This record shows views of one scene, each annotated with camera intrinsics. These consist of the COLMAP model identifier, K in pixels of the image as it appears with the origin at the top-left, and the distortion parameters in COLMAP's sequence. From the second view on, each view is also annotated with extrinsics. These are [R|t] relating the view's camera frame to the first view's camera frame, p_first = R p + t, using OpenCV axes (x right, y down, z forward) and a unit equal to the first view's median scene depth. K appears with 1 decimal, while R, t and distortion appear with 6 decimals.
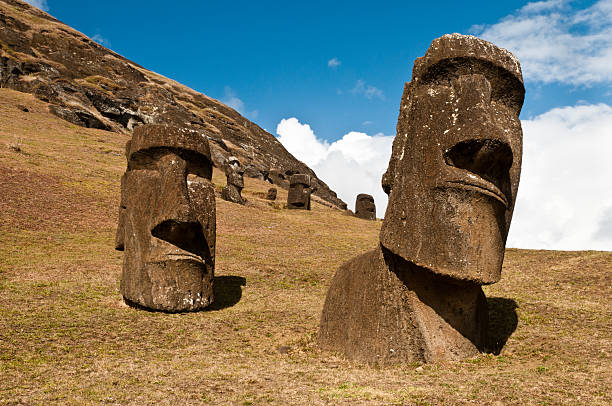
lens RADIAL K [[593.9, 0, 306.7], [0, 593.9, 208.7], [0, 0, 1]] dist [0.041524, -0.002100]
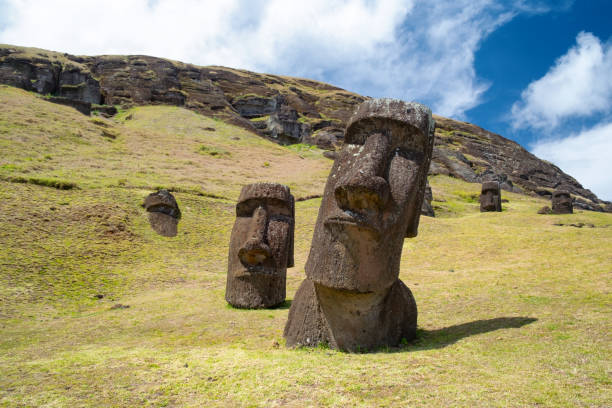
lens RADIAL K [[474.7, 0, 306.0], [0, 474.7, 204.0], [0, 0, 1]] dist [-0.004886, -0.002266]
pose [[0.862395, -0.105716, -0.495075, 0.620130], [0.096191, 0.994356, -0.044769, -0.029707], [0.497014, -0.009013, 0.867696, 0.019584]]
